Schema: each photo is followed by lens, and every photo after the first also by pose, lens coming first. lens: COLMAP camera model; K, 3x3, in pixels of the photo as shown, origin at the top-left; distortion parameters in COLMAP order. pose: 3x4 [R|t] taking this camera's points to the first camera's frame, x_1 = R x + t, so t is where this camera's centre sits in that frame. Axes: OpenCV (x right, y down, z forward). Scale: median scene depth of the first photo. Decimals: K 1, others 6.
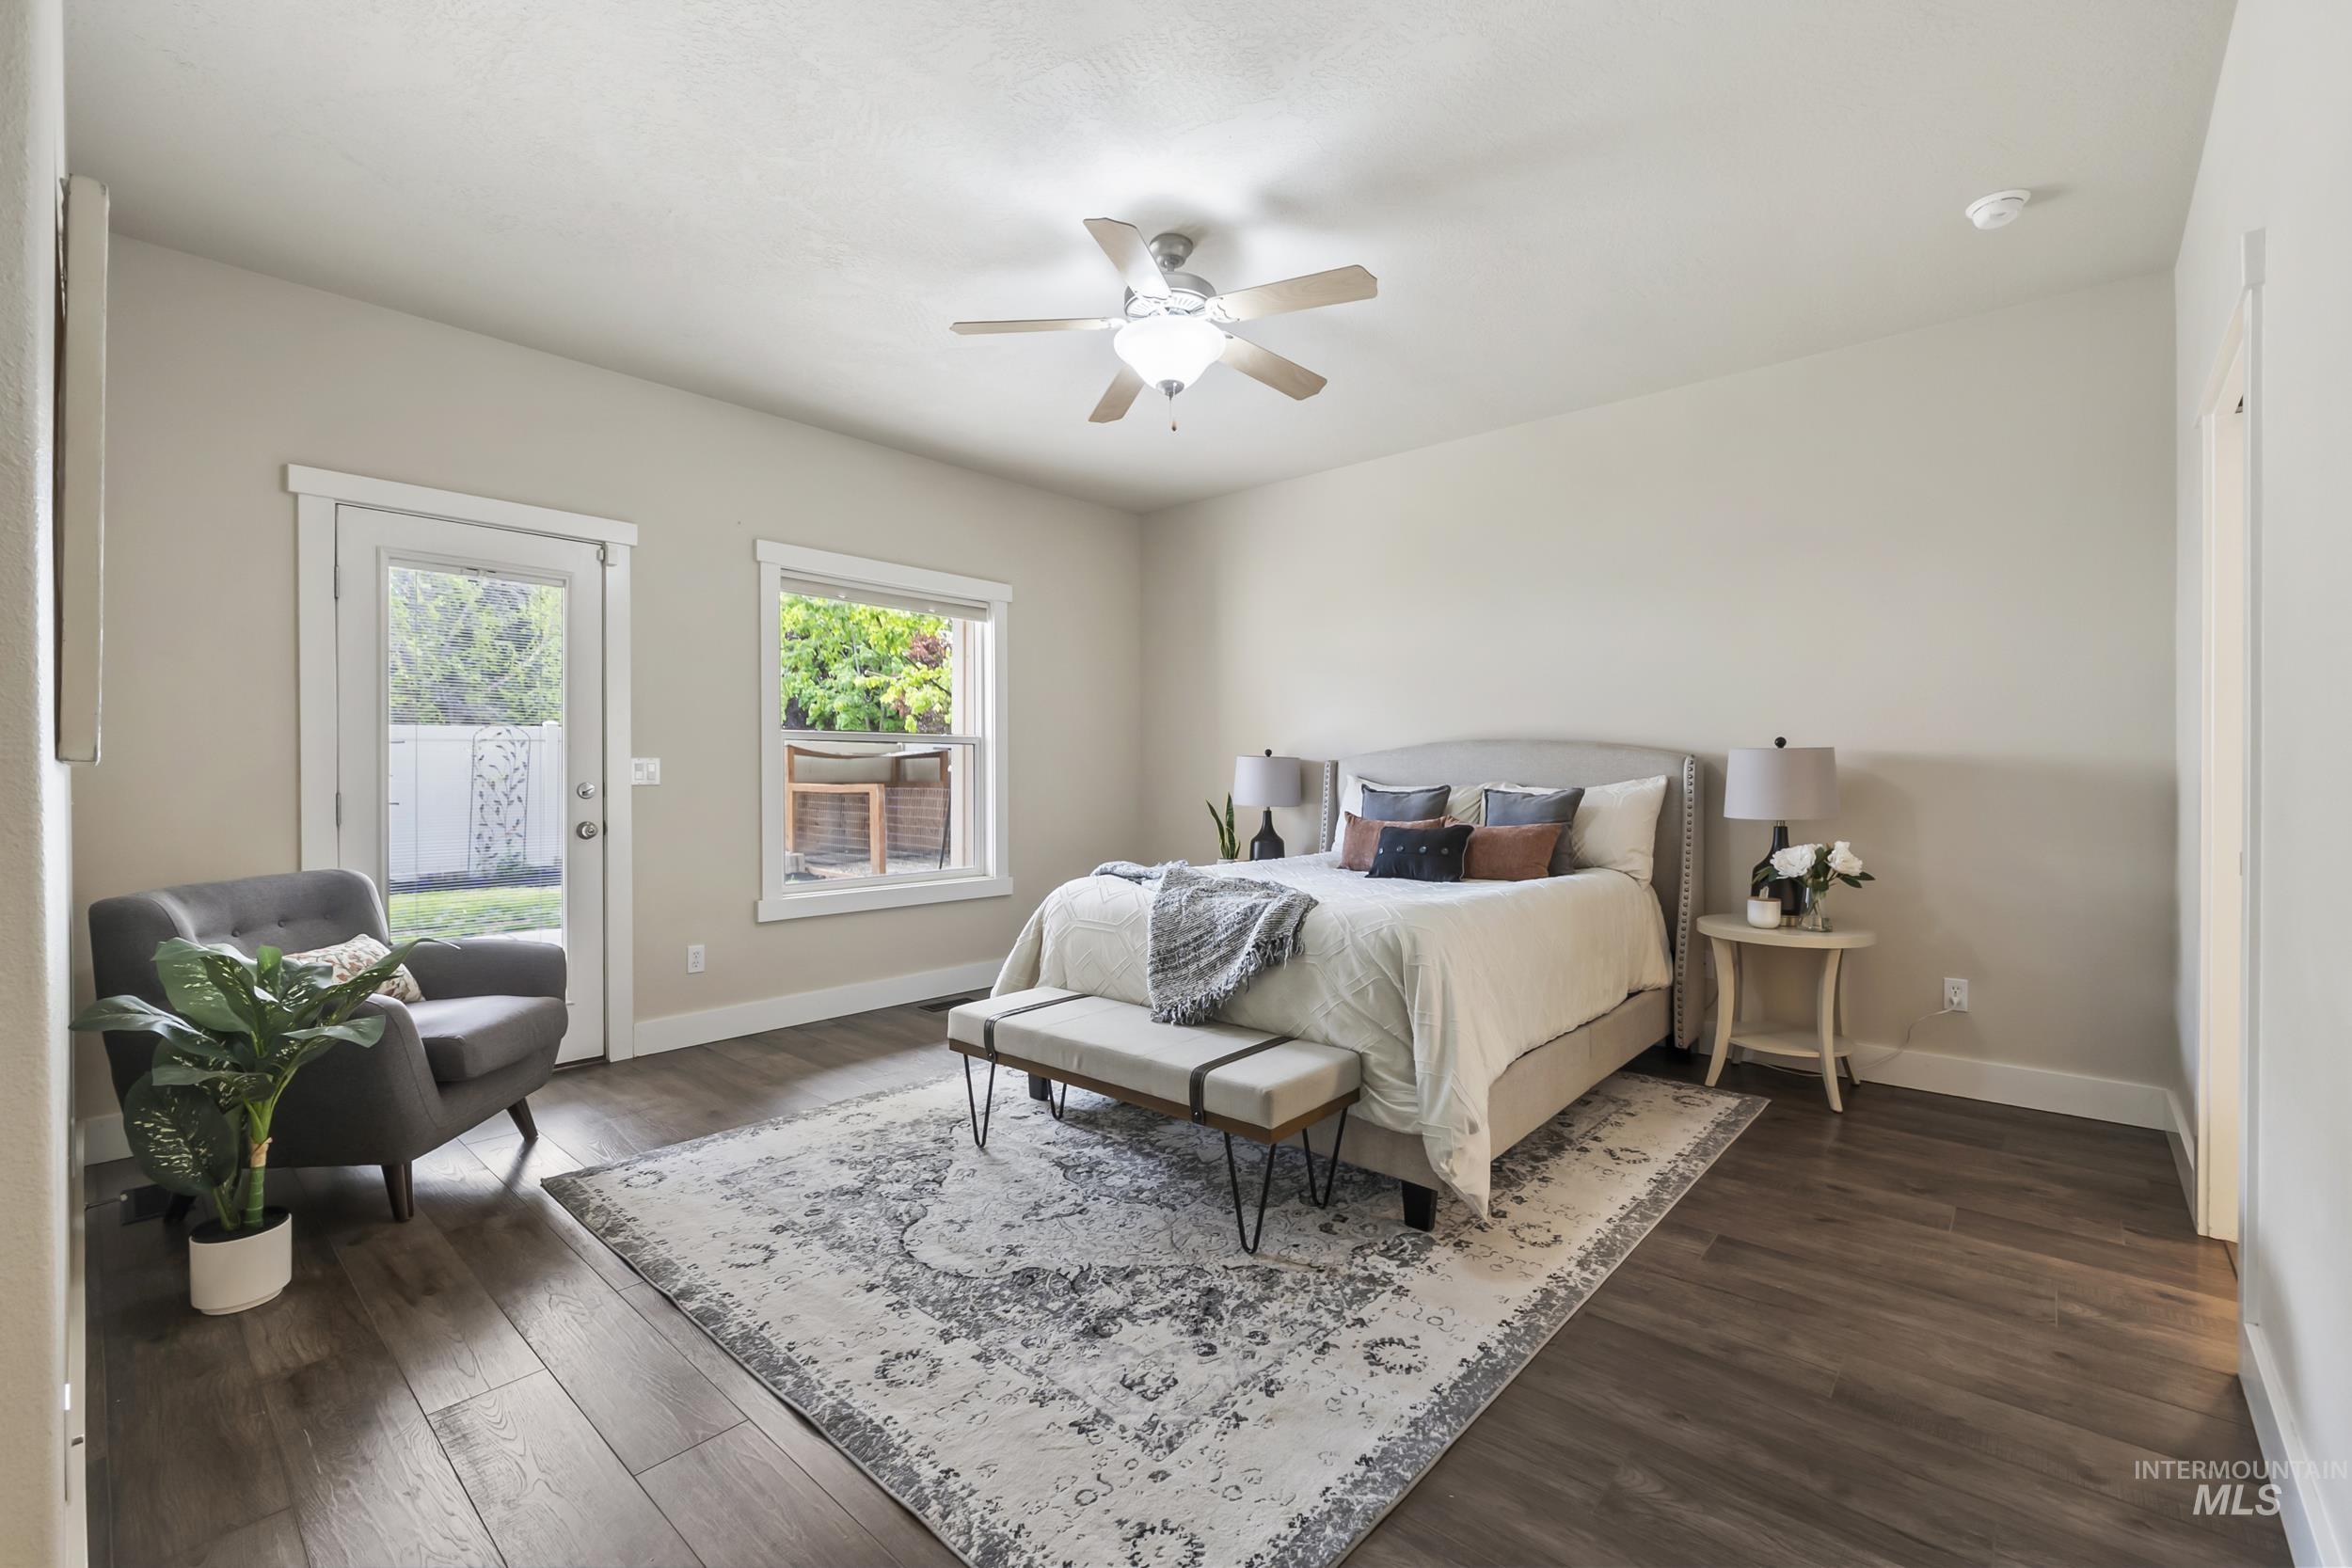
lens RADIAL K [[990.4, 0, 1182.5], [0, 990.4, 778.1], [0, 0, 1]] dist [0.001738, 0.000082]
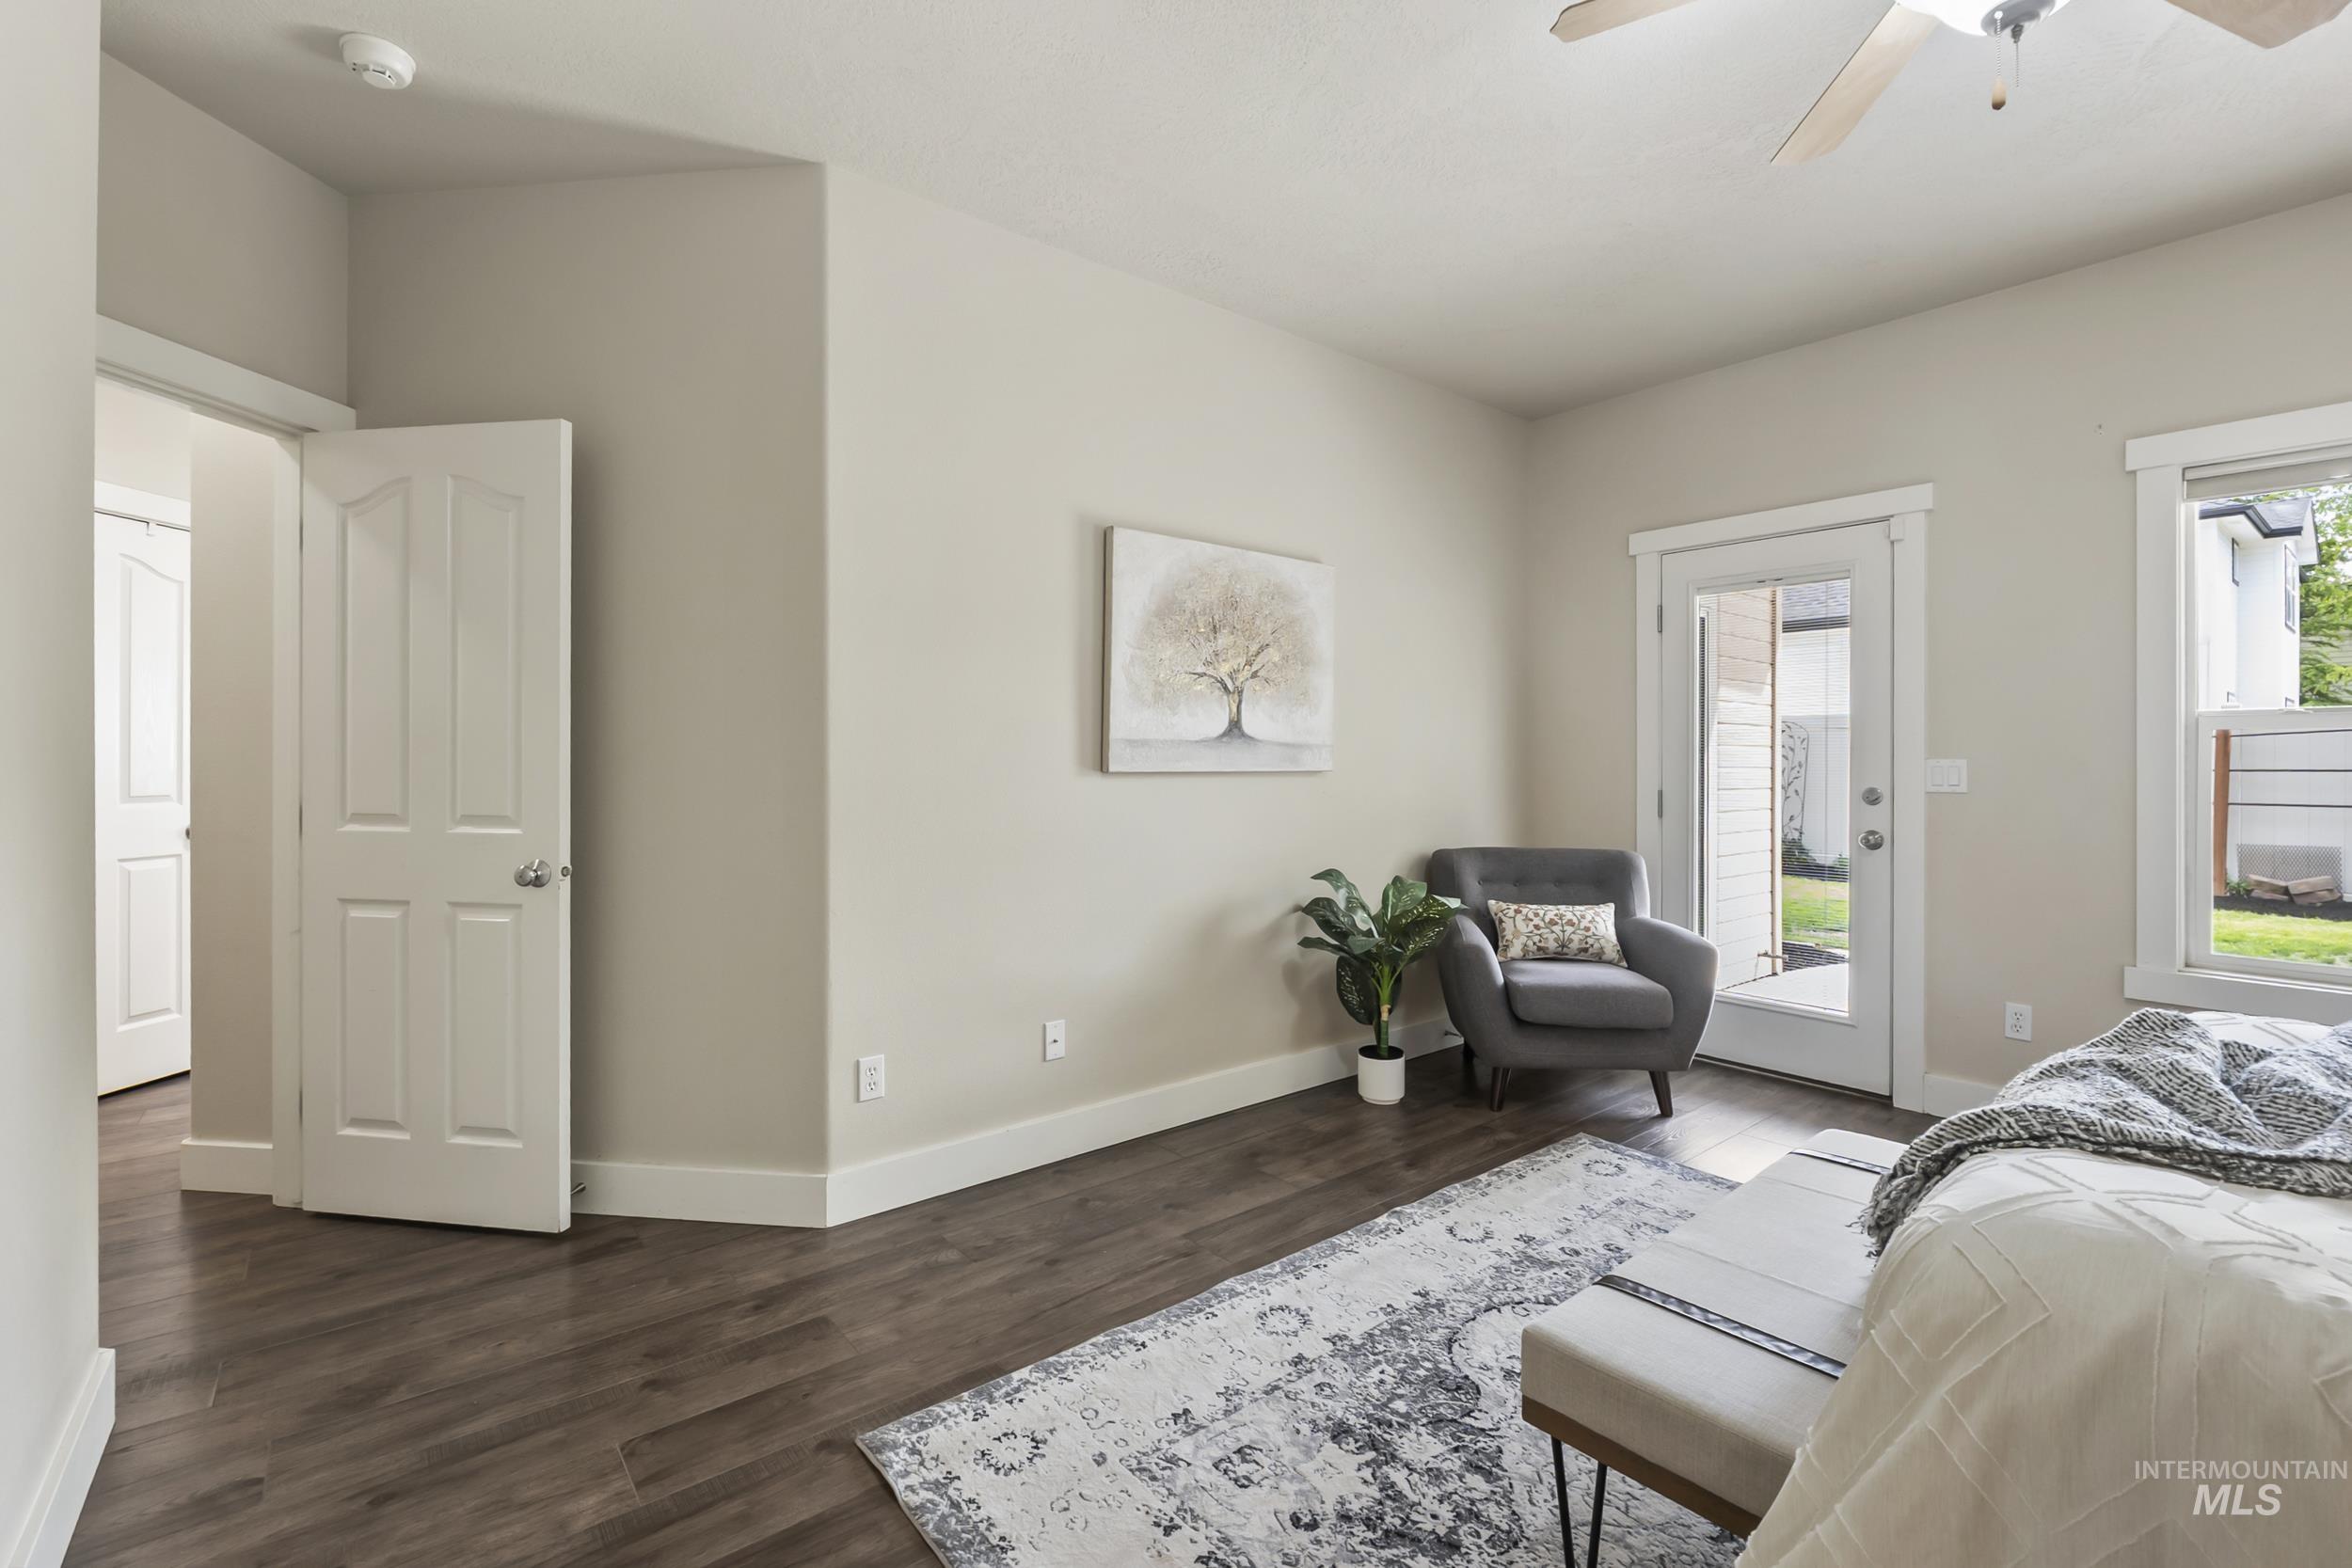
lens RADIAL K [[1034.9, 0, 1165.5], [0, 1034.9, 757.8], [0, 0, 1]] dist [-0.001895, -0.000158]
pose [[-0.172361, 0.000016, -0.985034, 0.768658], [-0.007892, 0.999968, 0.001397, -0.032397], [0.985002, 0.008015, -0.172355, 0.917966]]
